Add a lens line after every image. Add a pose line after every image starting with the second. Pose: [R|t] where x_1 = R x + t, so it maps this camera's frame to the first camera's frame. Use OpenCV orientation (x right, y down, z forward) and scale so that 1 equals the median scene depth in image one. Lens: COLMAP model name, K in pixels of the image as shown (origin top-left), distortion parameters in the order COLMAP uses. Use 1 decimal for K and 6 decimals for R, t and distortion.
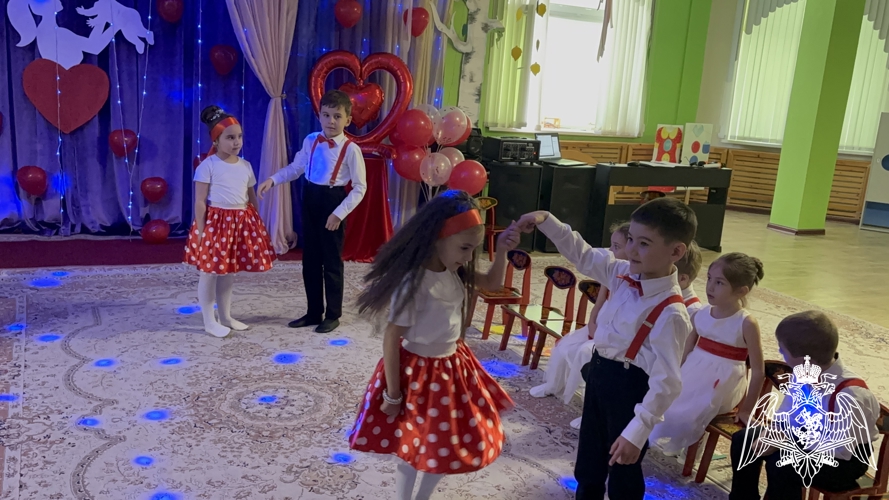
lens RADIAL K [[808.9, 0, 439.4], [0, 808.9, 264.9], [0, 0, 1]] dist [0.030844, -0.012453]
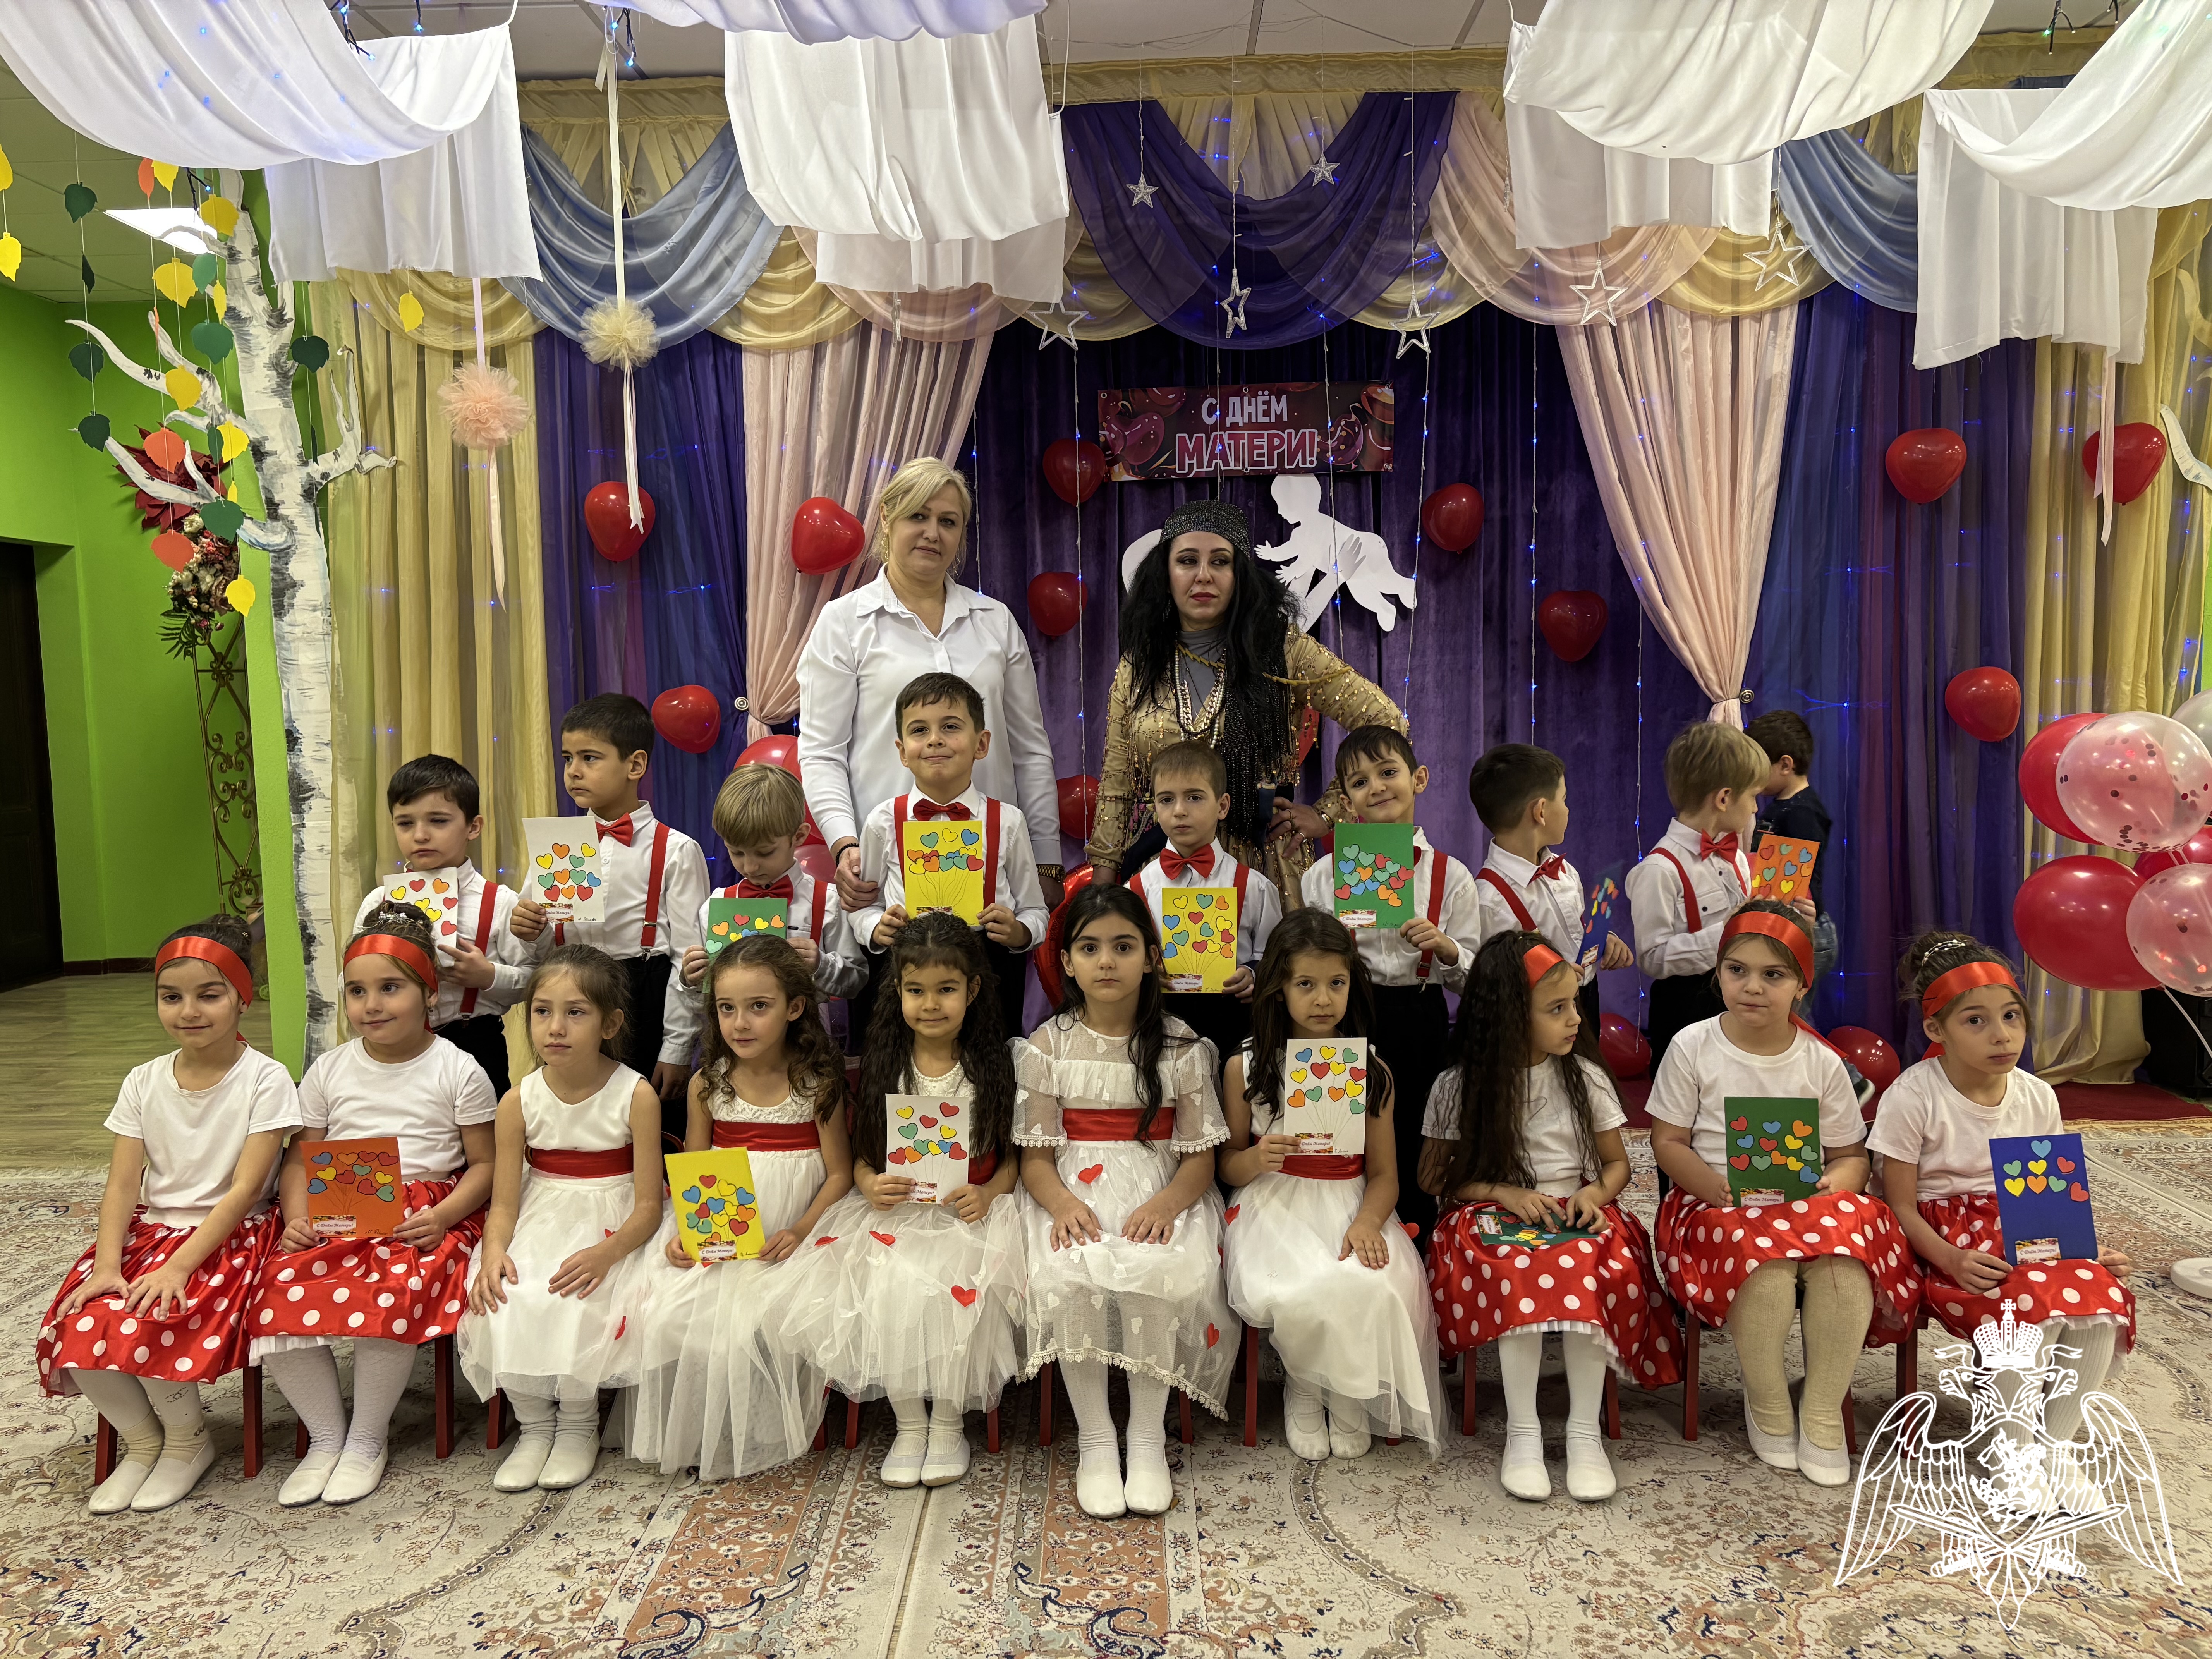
lens RADIAL K [[1660.4, 0, 1106.0], [0, 1660.4, 829.5], [0, 0, 1]] dist [0.021750, -0.007146]
pose [[0.893846, -0.052599, -0.445277, -0.113345], [-0.015801, 0.988783, -0.148520, -0.020325], [0.448095, 0.139790, 0.882989, 0.164194]]
